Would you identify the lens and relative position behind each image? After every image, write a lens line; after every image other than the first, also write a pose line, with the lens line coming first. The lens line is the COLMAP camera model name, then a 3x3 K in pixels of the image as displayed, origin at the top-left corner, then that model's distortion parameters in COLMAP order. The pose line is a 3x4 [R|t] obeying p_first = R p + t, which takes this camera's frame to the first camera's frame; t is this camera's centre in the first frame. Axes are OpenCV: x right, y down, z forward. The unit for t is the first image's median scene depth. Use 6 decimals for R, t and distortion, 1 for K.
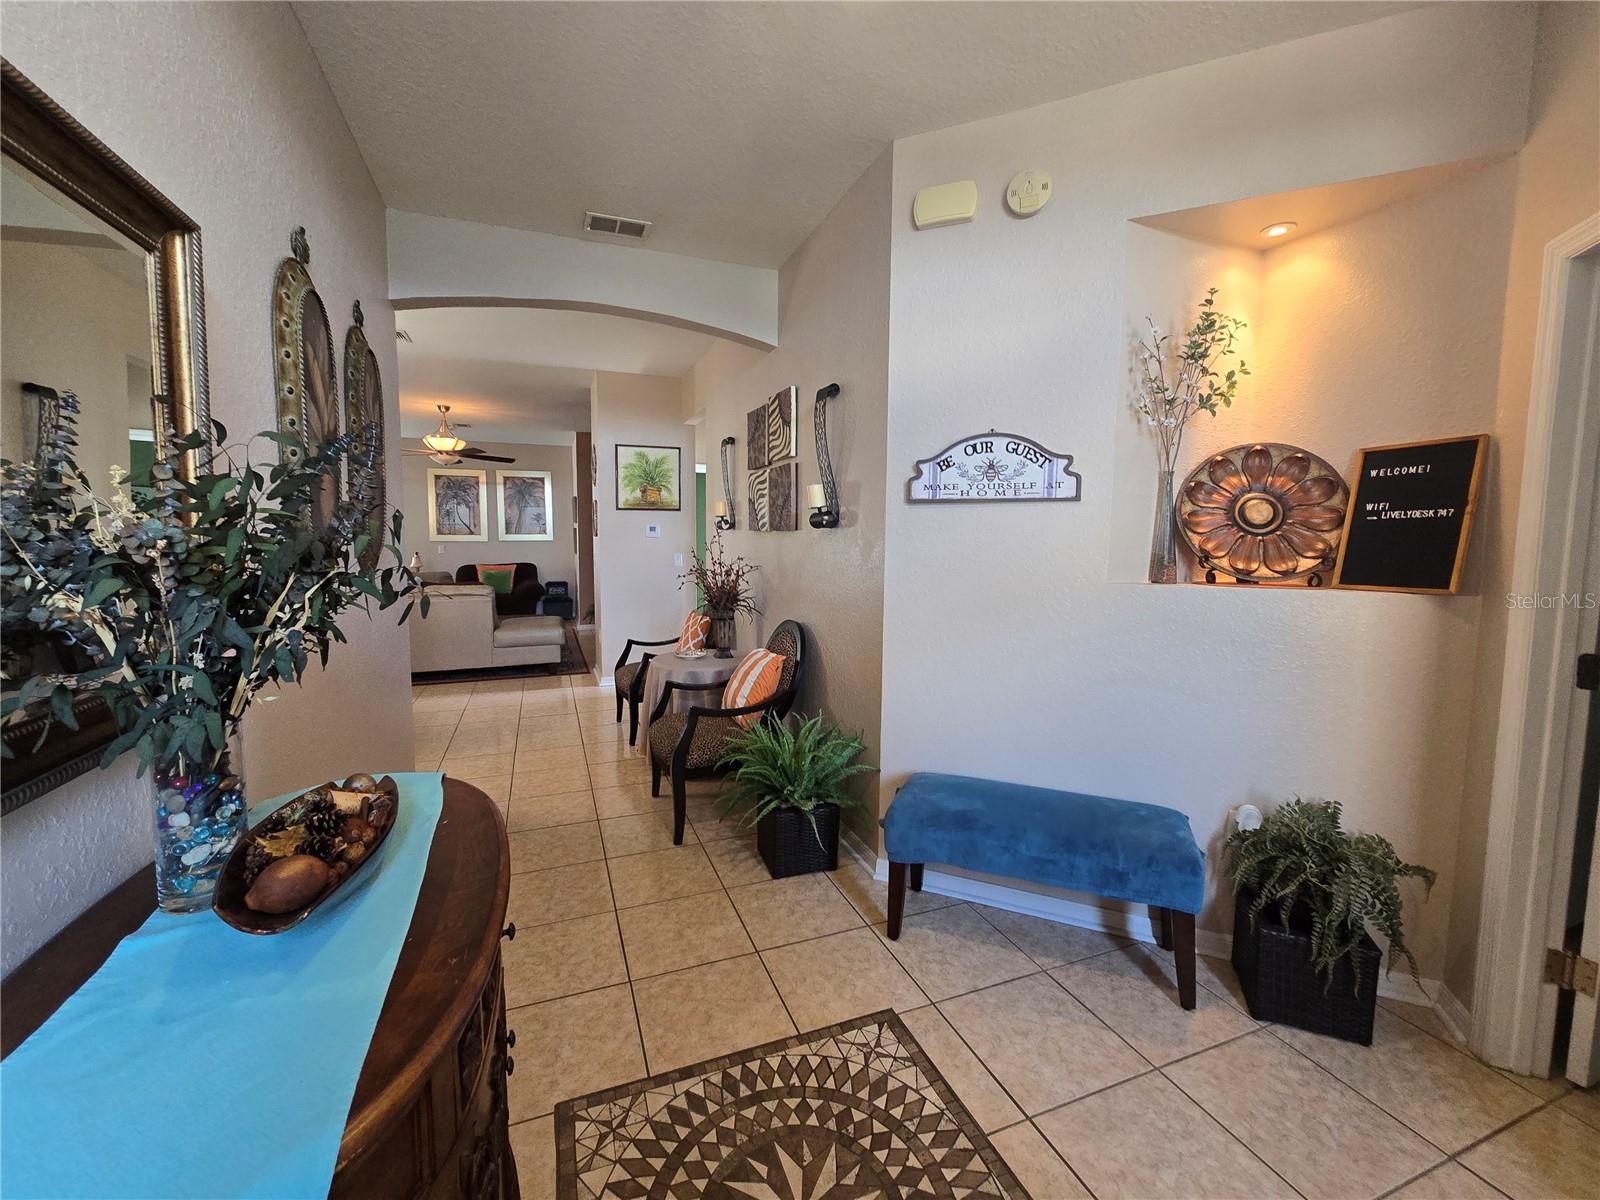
lens RADIAL K [[656.9, 0, 798.0], [0, 656.9, 590.8], [0, 0, 1]] dist [-0.000276, 0.000091]
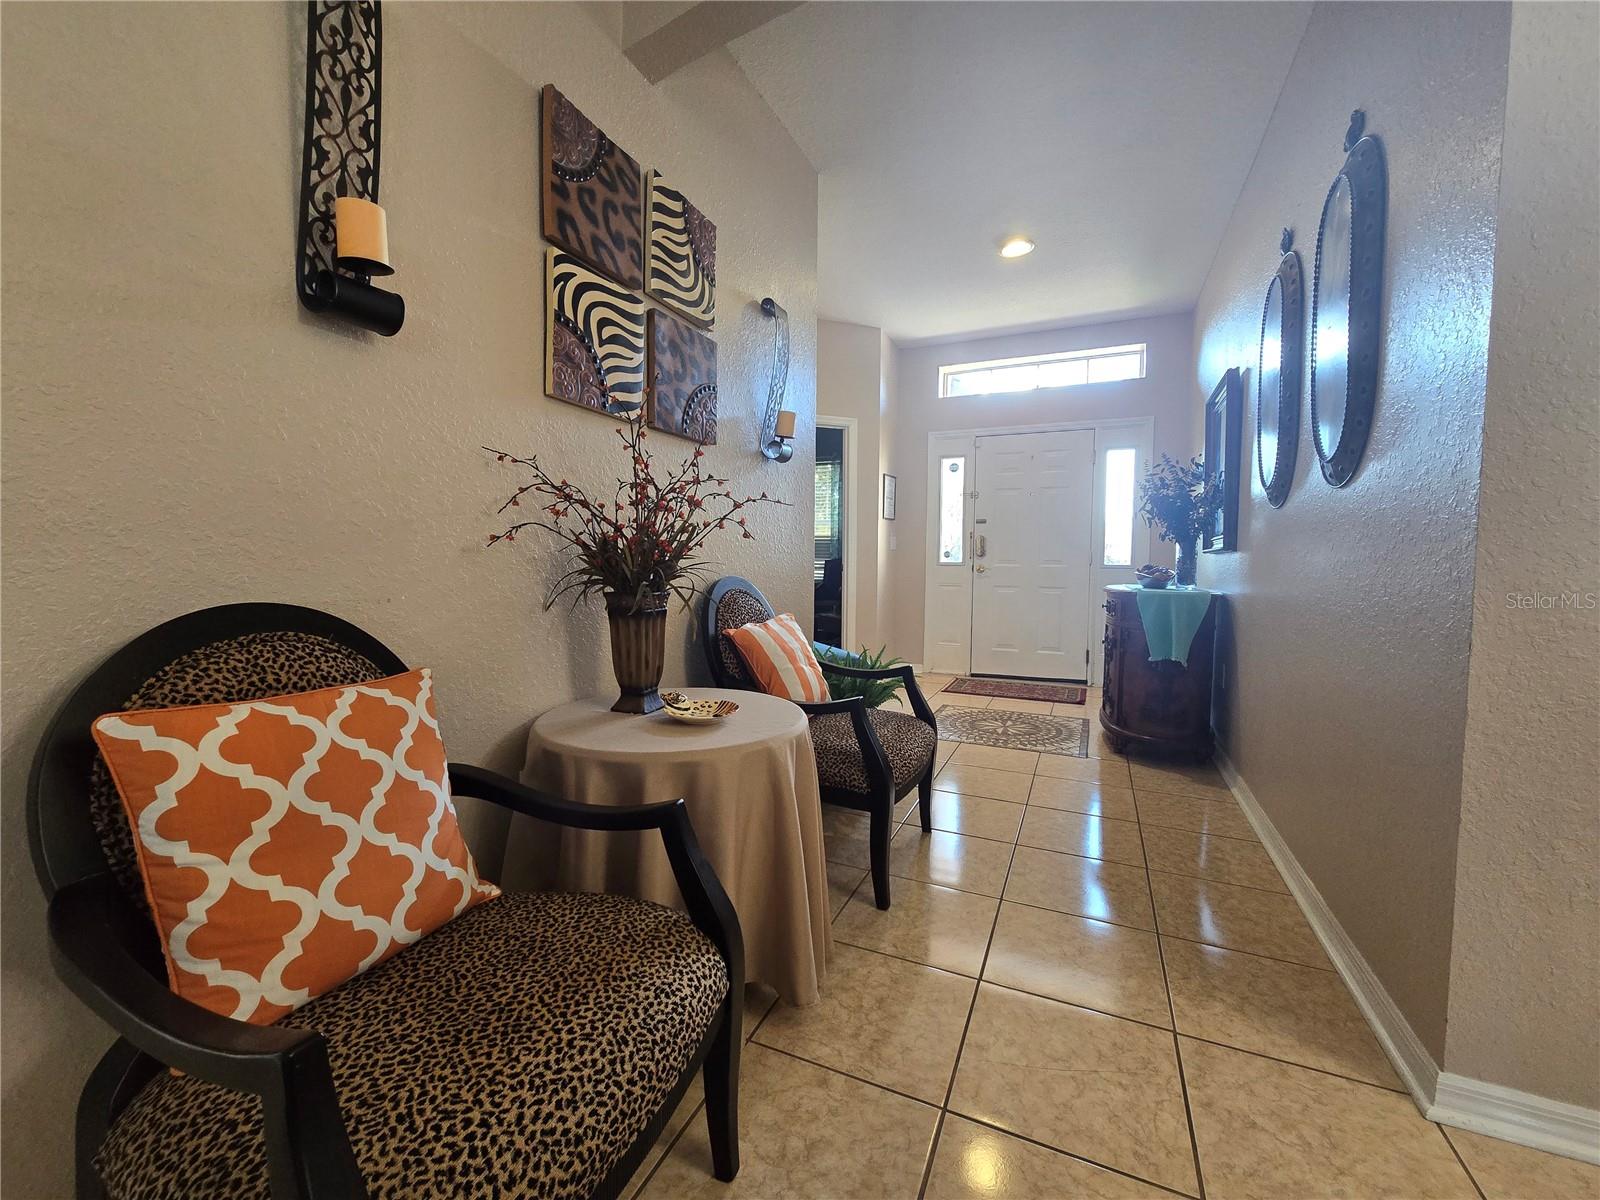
lens RADIAL K [[656.9, 0, 792.6], [0, 656.9, 593.4], [0, 0, 1]] dist [-0.000276, 0.000091]
pose [[-0.696417, -0.050126, 0.715885, -0.188308], [0.048073, 0.992058, 0.116228, -0.004938], [-0.716026, 0.115358, -0.688476, 0.484242]]
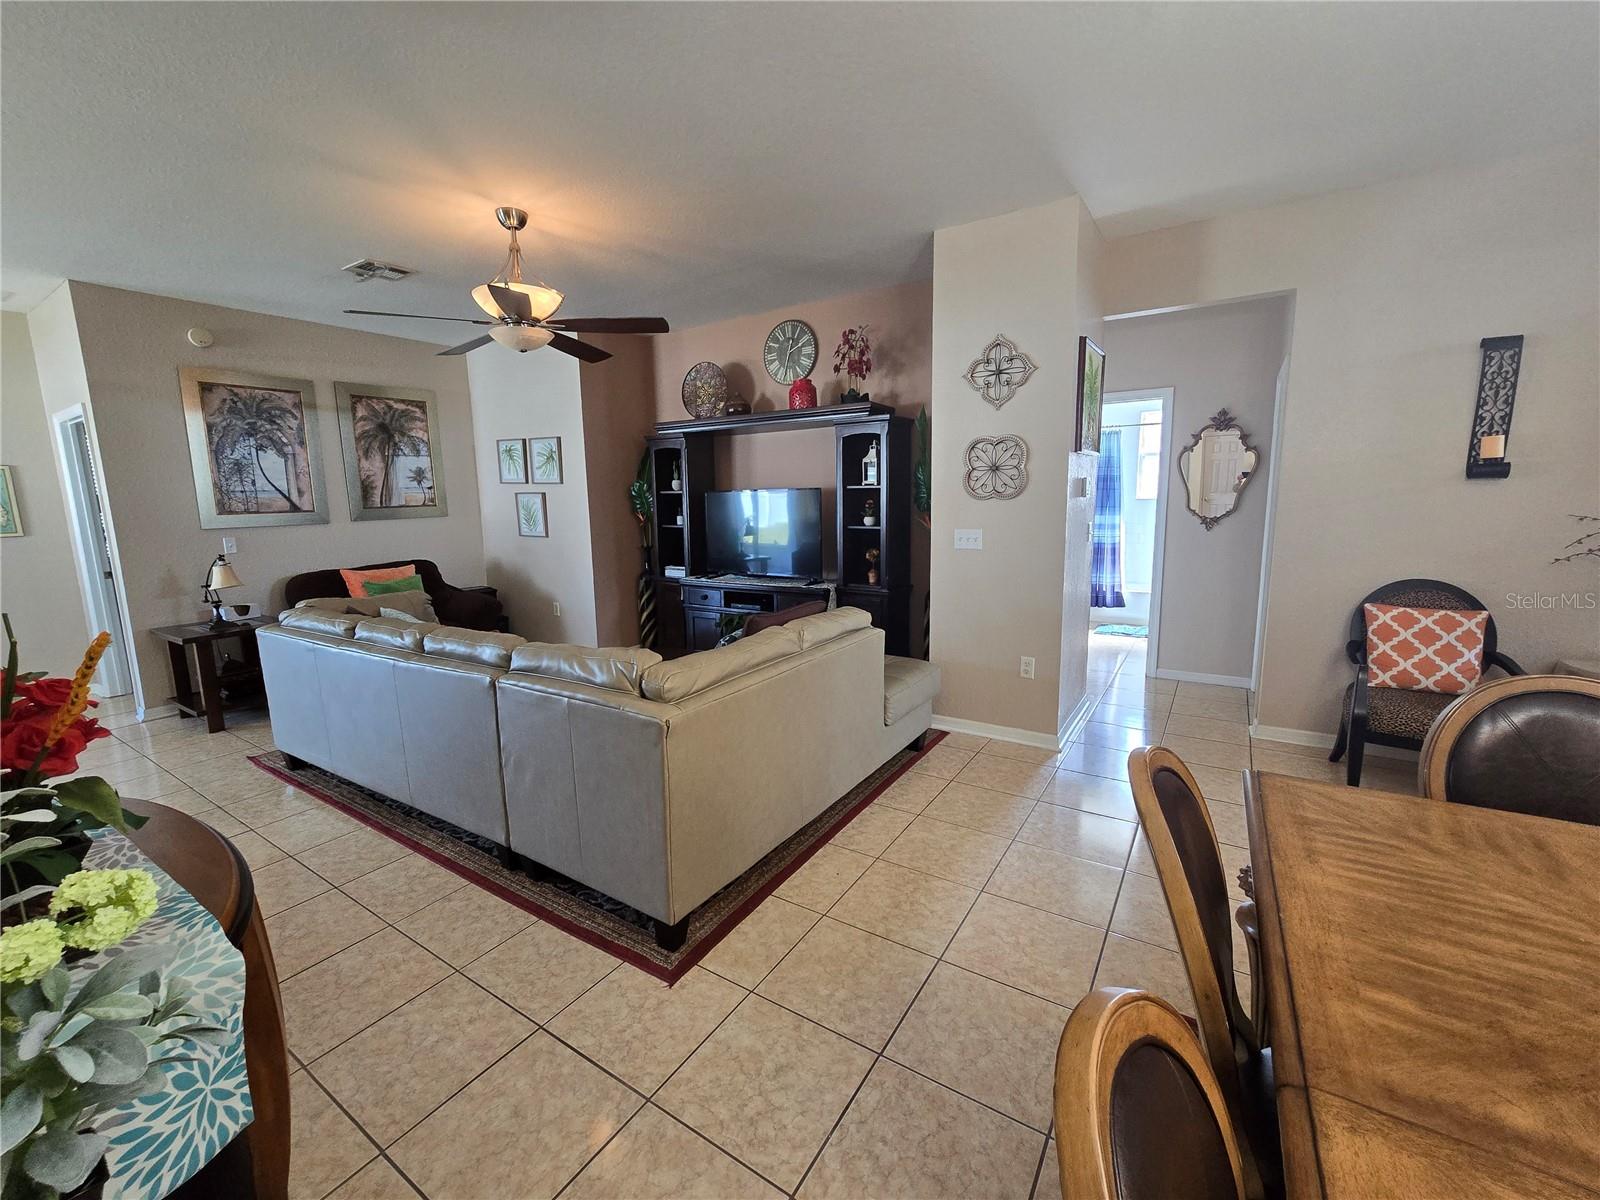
lens RADIAL K [[656.9, 0, 794.9], [0, 656.9, 593.7], [0, 0, 1]] dist [-0.000276, 0.000091]
pose [[0.814503, -0.110824, 0.569476, -0.490836], [0.075297, 0.993477, 0.085642, -0.039160], [-0.575252, -0.026876, 0.817535, 0.388475]]
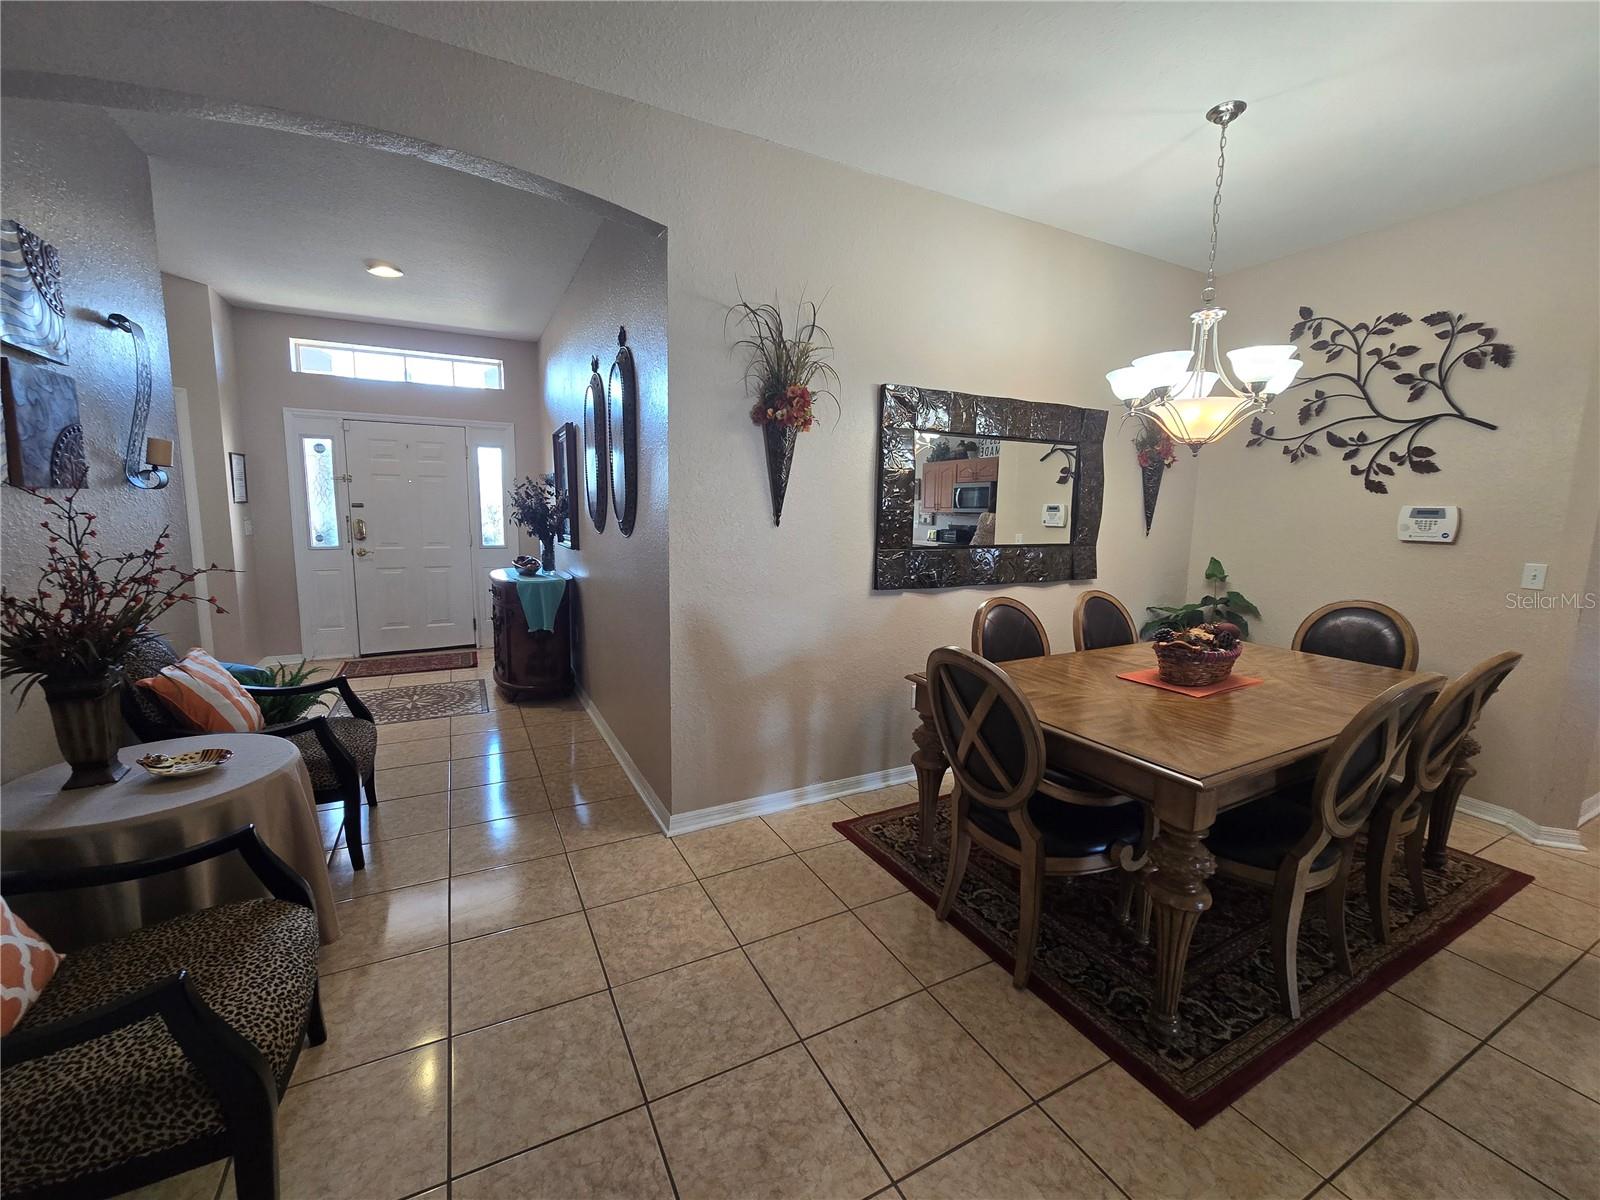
lens RADIAL K [[656.9, 0, 797.6], [0, 656.9, 590.0], [0, 0, 1]] dist [-0.000276, 0.000091]
pose [[-0.993826, -0.007536, -0.110695, -0.211090], [-0.030710, 0.977395, 0.209177, -0.050789], [0.106616, 0.211285, -0.971592, 0.581072]]
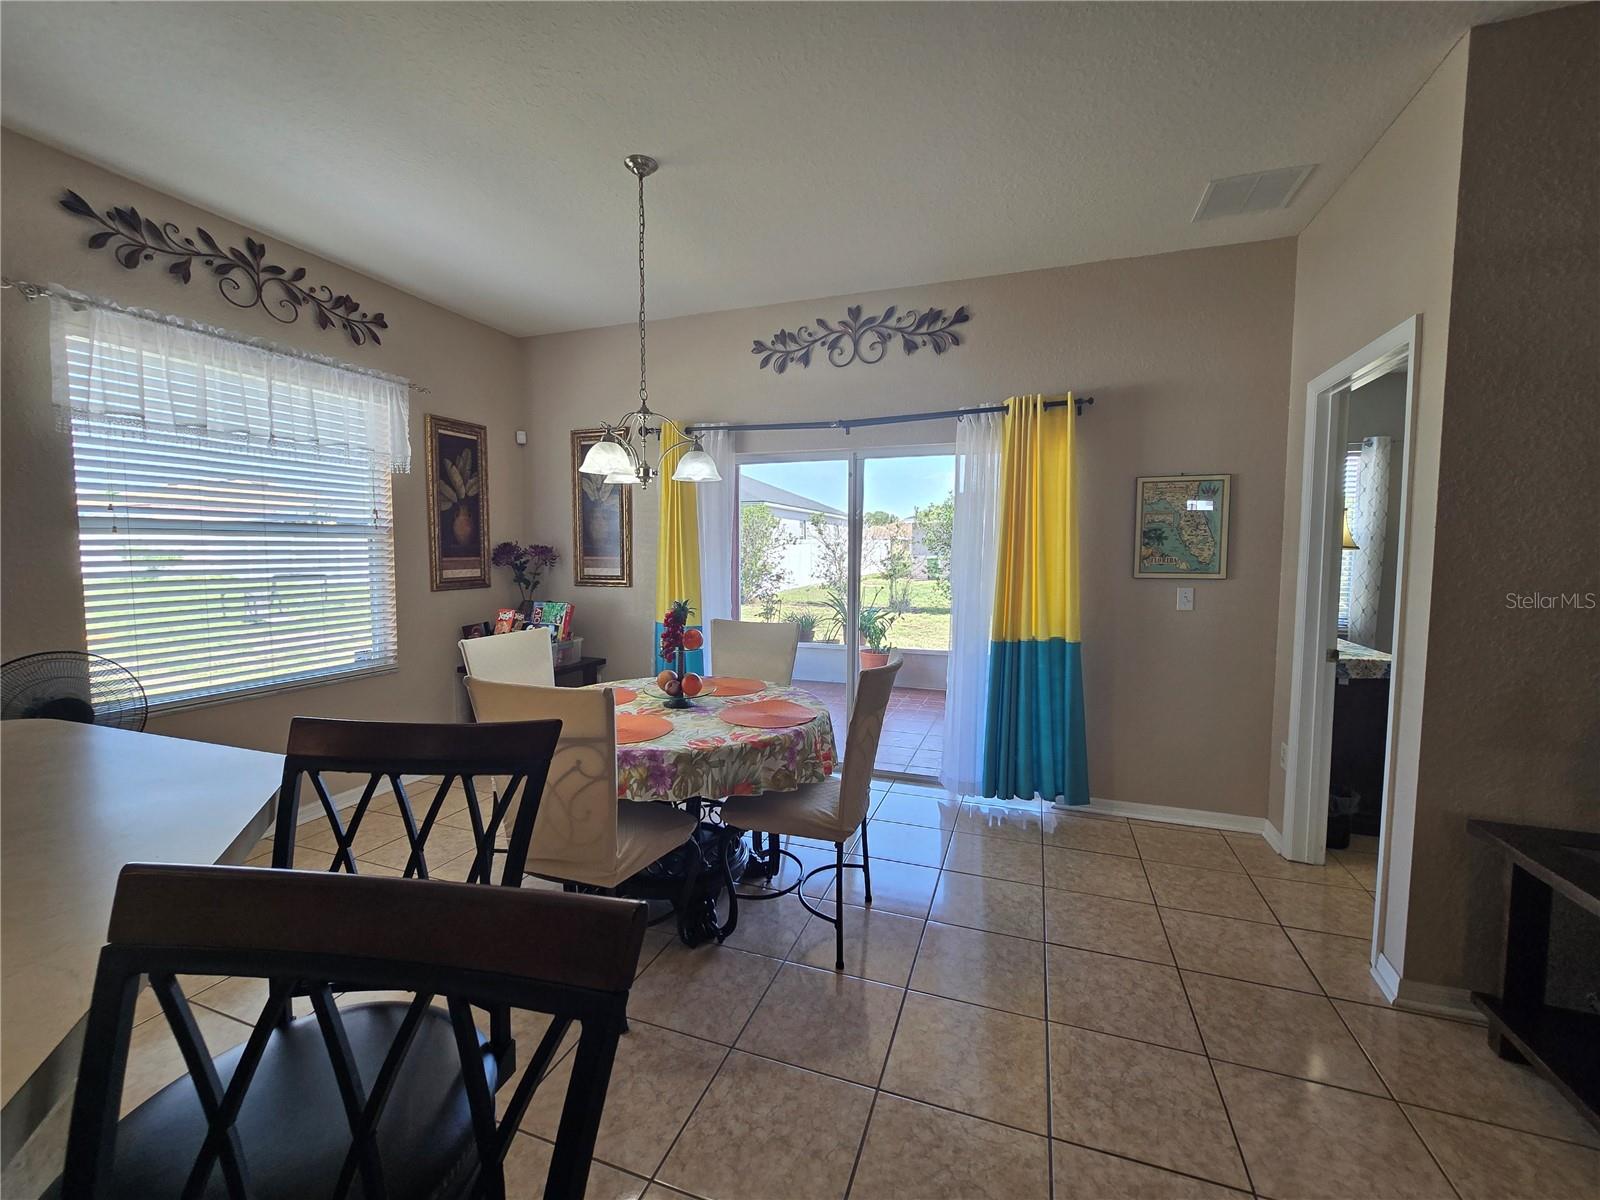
lens RADIAL K [[656.9, 0, 793.6], [0, 656.9, 598.0], [0, 0, 1]] dist [-0.000276, 0.000091]
pose [[0.750624, 0.047936, -0.658989, -0.618383], [-0.056623, 0.998363, 0.008126, -0.063418], [0.658299, 0.031215, 0.752109, 0.723501]]
